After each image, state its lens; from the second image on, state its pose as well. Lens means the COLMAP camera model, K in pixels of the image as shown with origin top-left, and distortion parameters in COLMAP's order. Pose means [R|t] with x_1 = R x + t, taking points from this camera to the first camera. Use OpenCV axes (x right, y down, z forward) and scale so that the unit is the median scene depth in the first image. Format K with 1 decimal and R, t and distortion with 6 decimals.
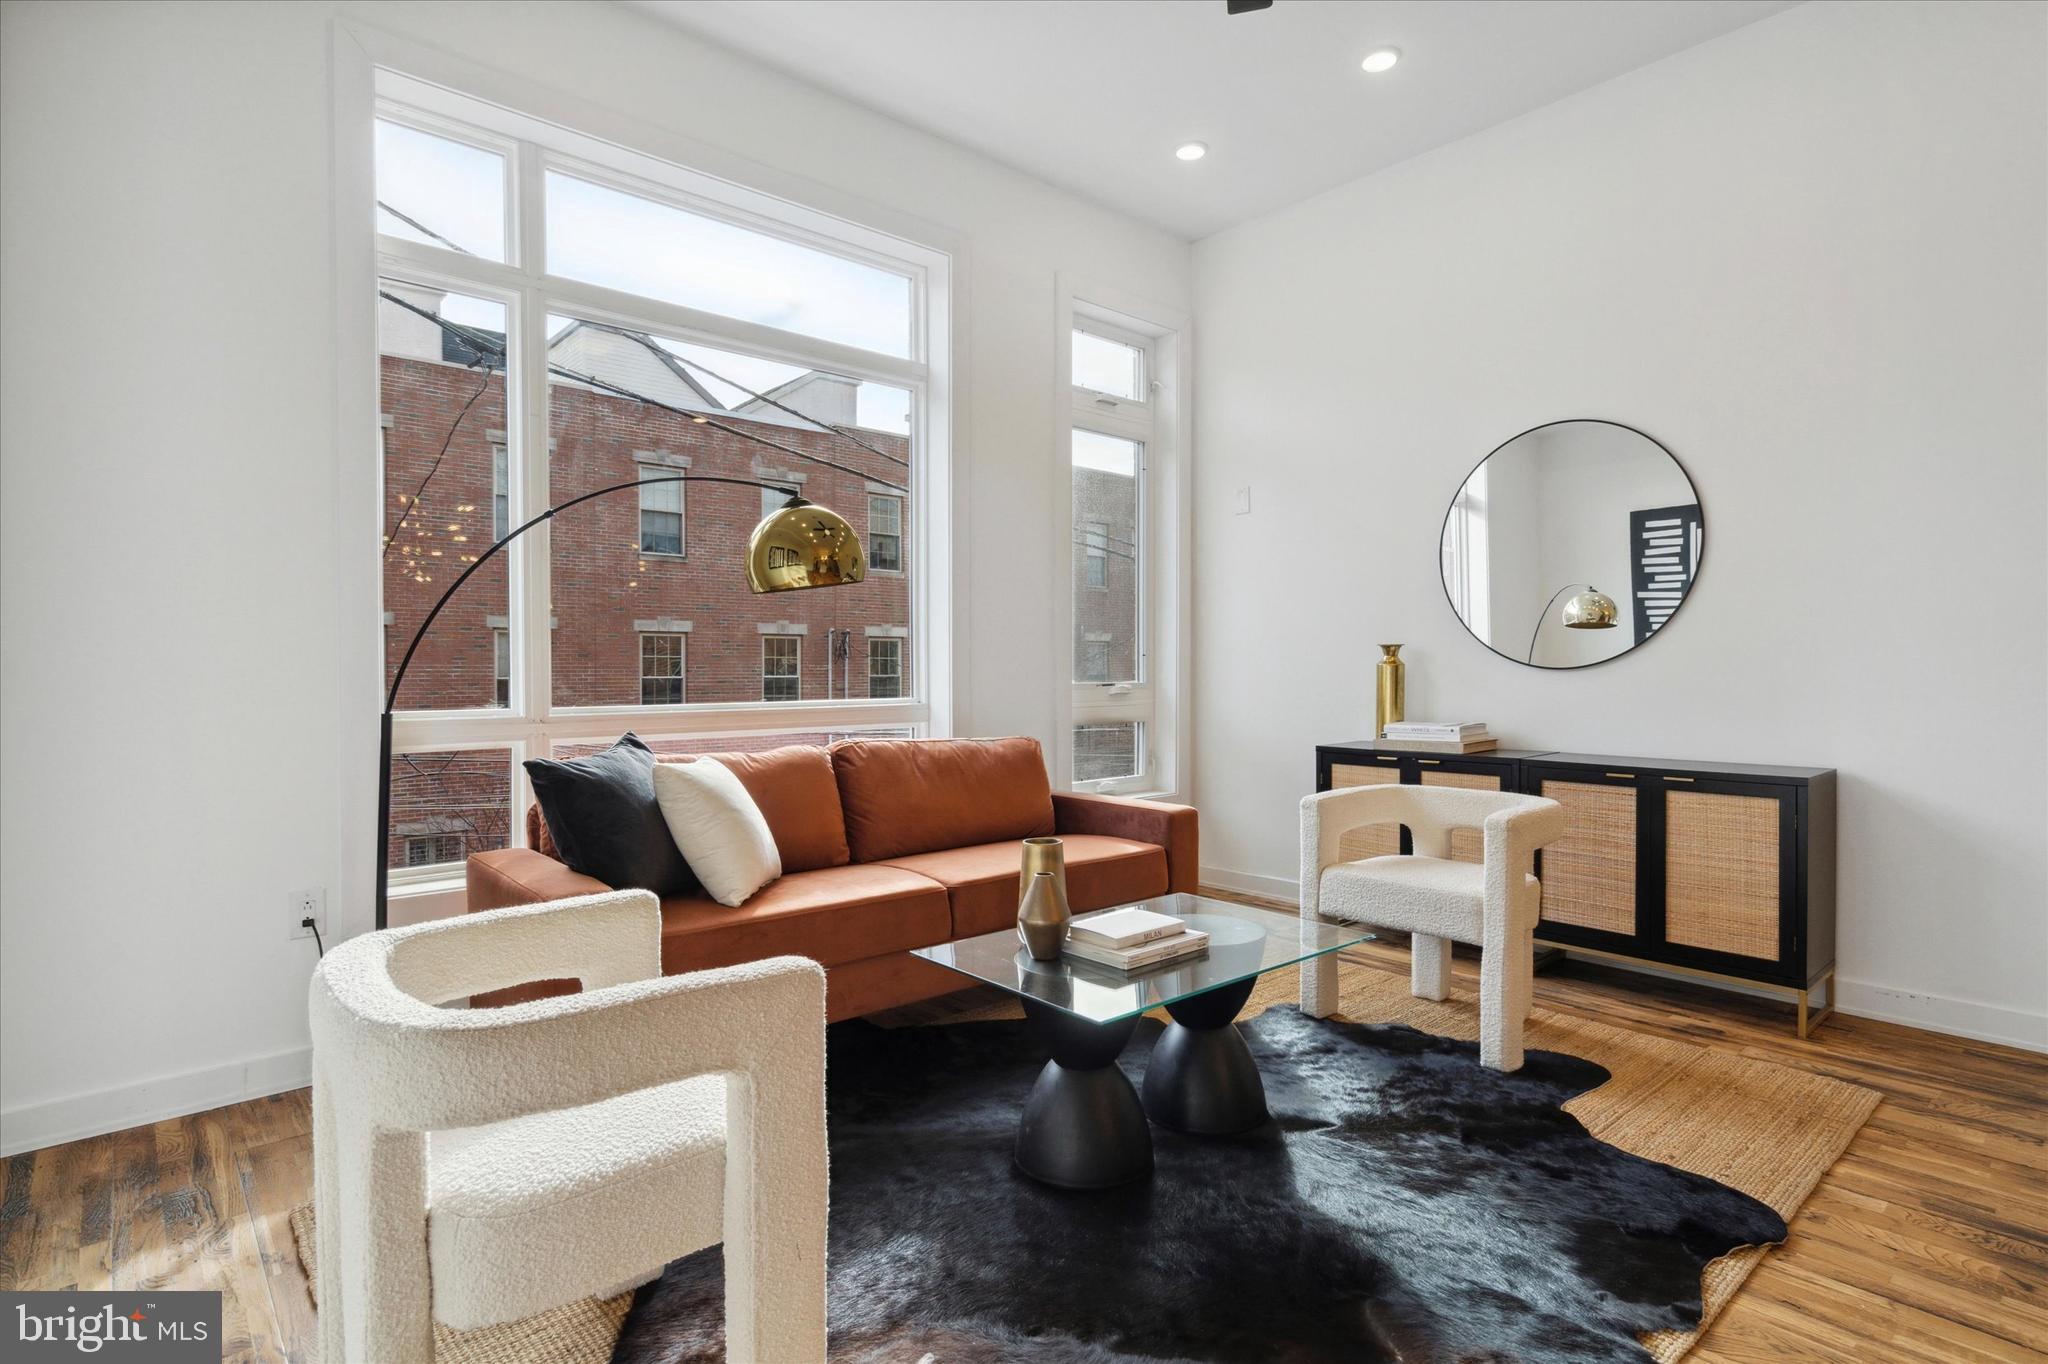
lens RADIAL K [[999.9, 0, 1019.7], [0, 999.9, 689.8], [0, 0, 1]] dist [0.007357, 0.000474]
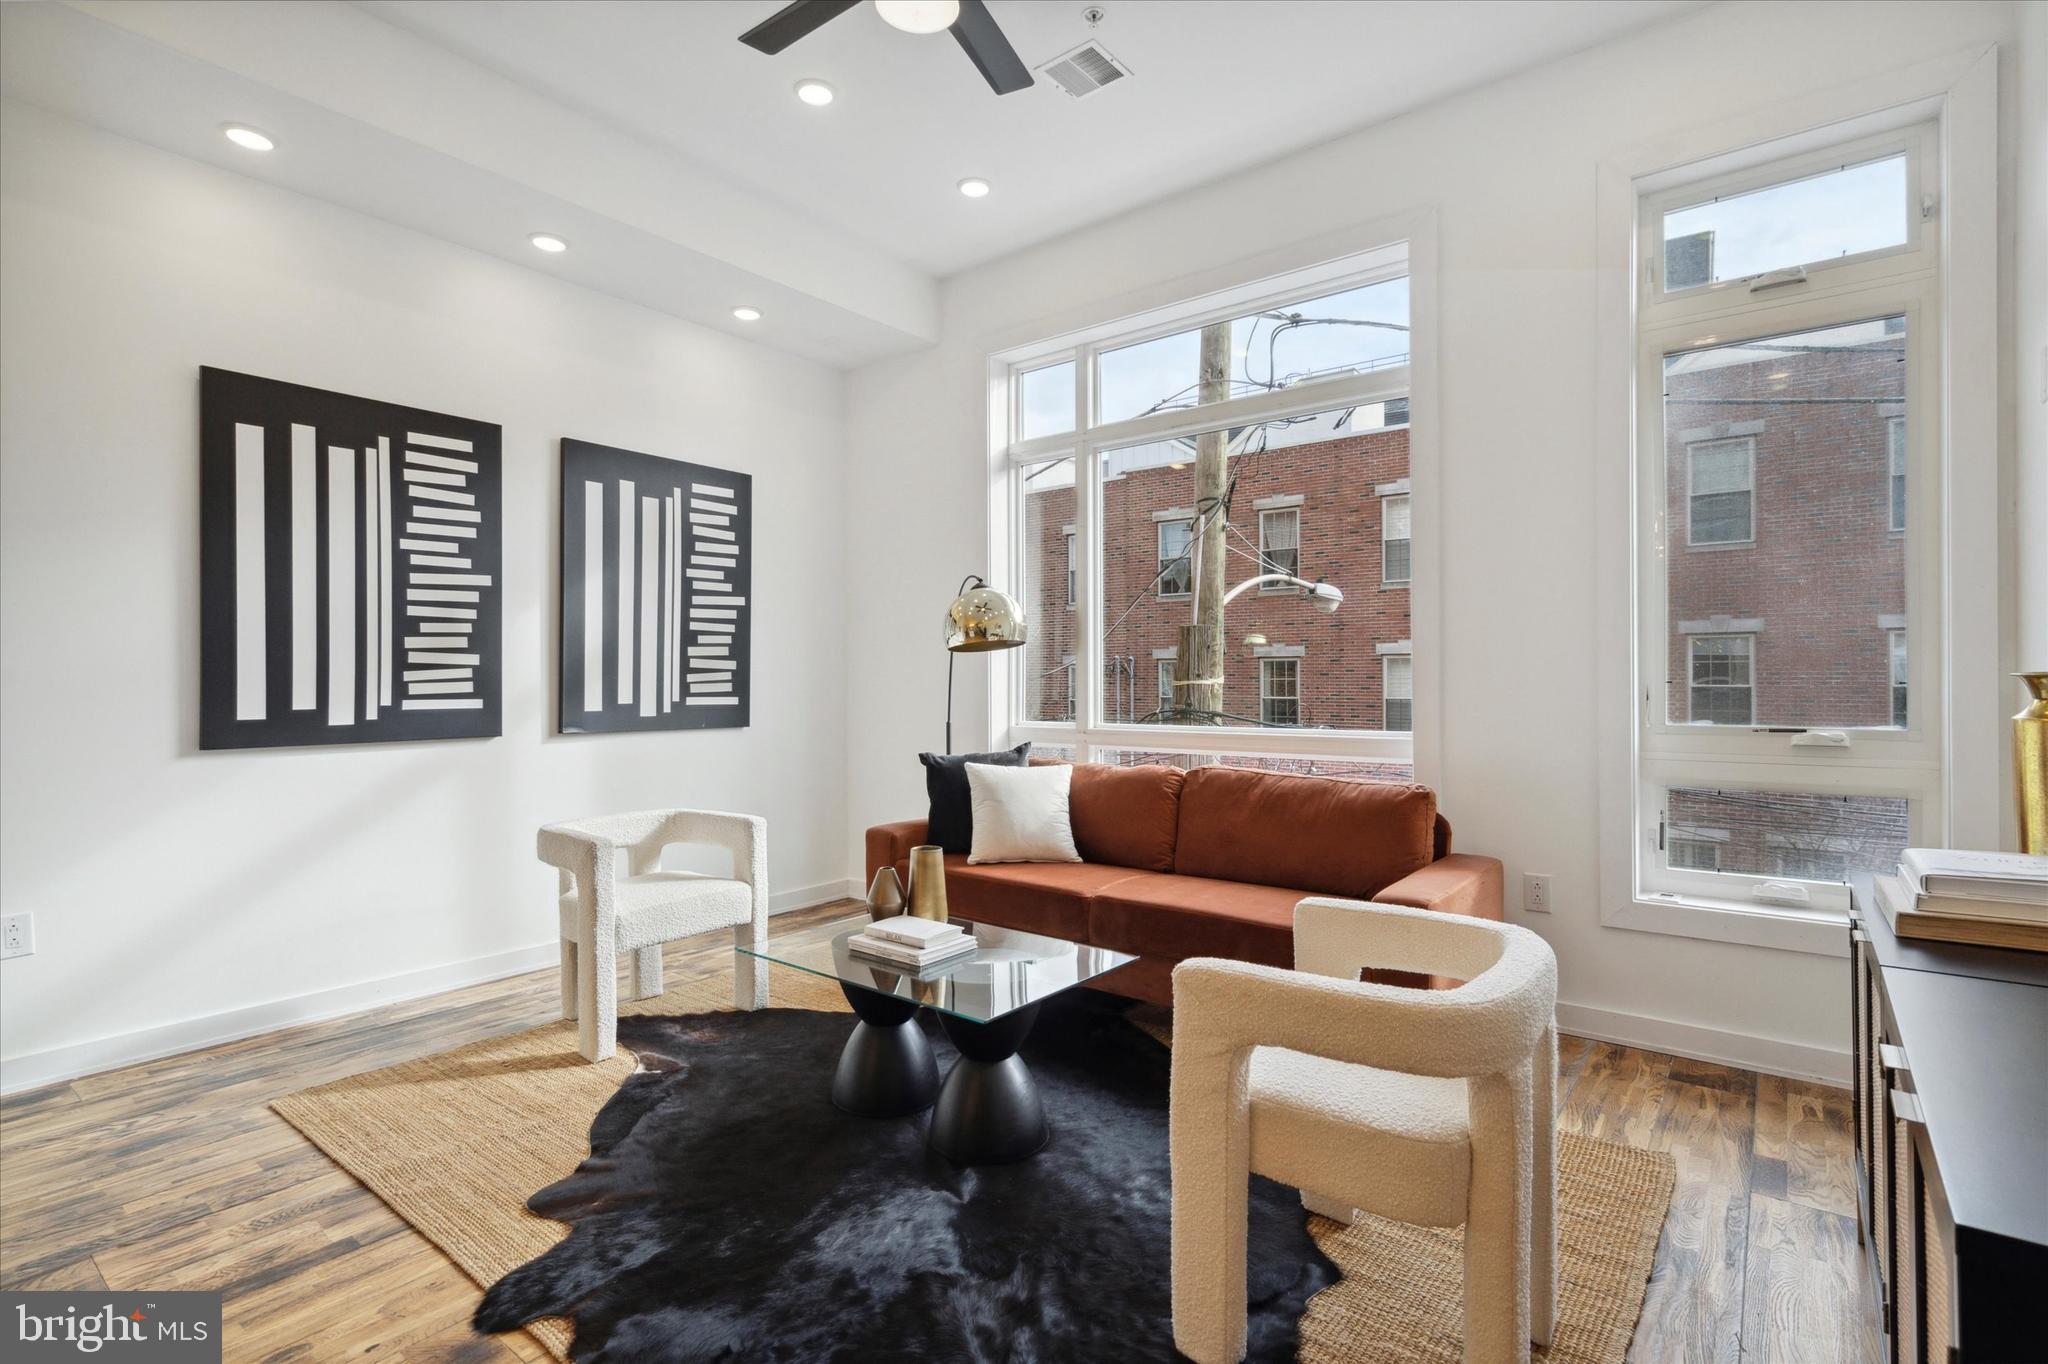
lens RADIAL K [[958.9, 0, 1024.3], [0, 958.9, 685.0], [0, 0, 1]] dist [-0.028112, -0.000131]
pose [[0.173930, 0.010662, -0.984700, 0.858539], [-0.014630, 0.999859, 0.008242, -0.046029], [0.984649, 0.012972, 0.174061, 0.636175]]
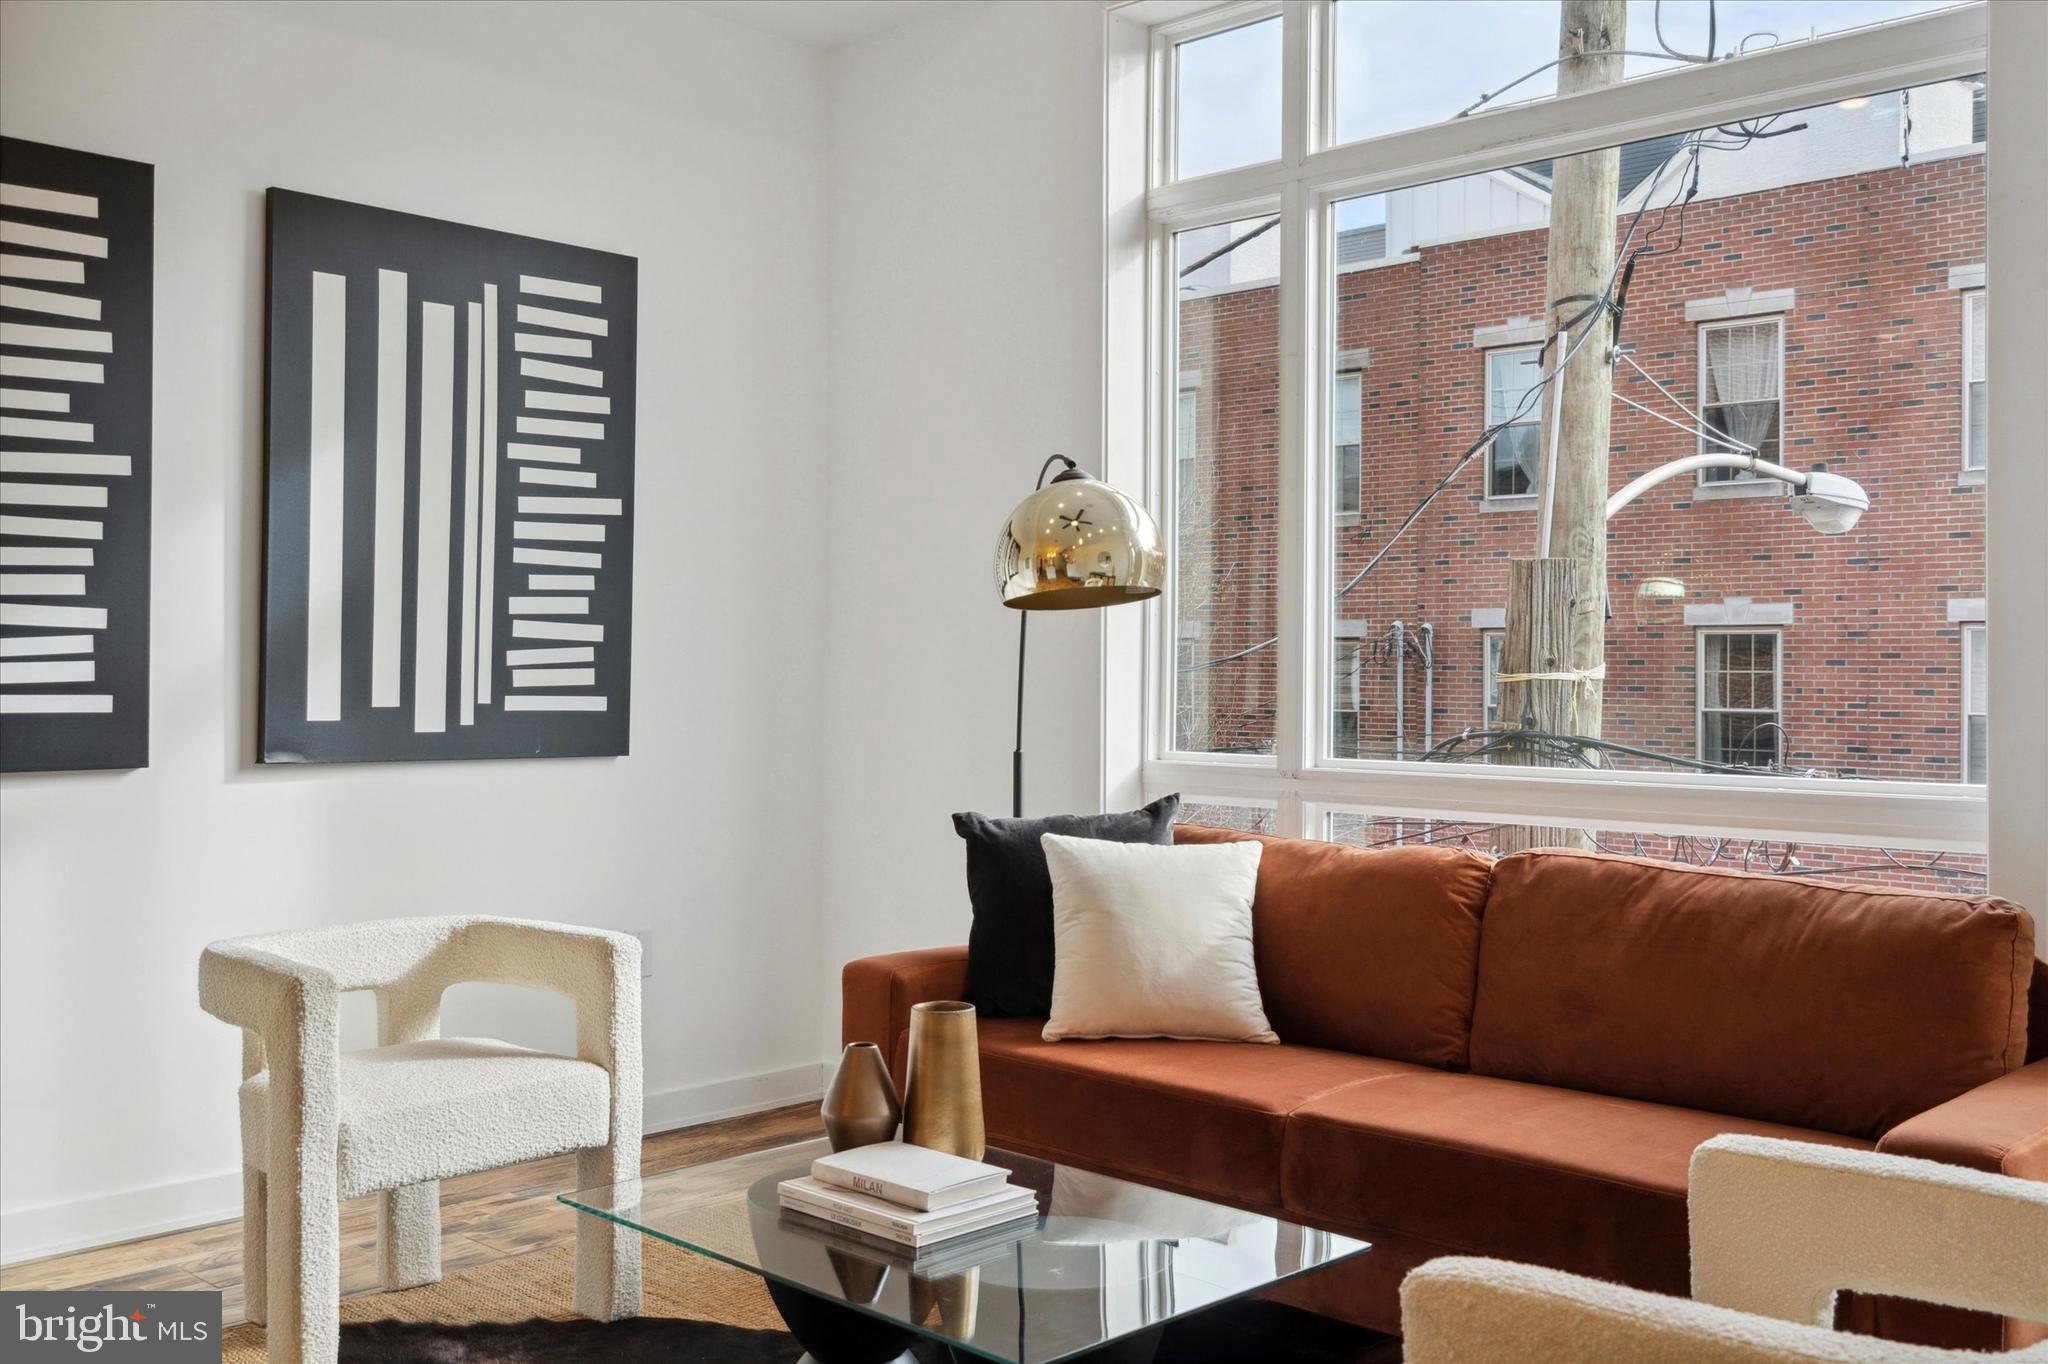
lens RADIAL K [[1920.8, 0, 1016.5], [0, 1920.8, 668.2], [0, 0, 1]] dist [-0.016666, 0.000000]
pose [[0.071878, 0.006510, -0.997392, 0.846366], [-0.023278, 0.999717, 0.004848, -0.045603], [0.997142, 0.022868, 0.072009, 0.668334]]
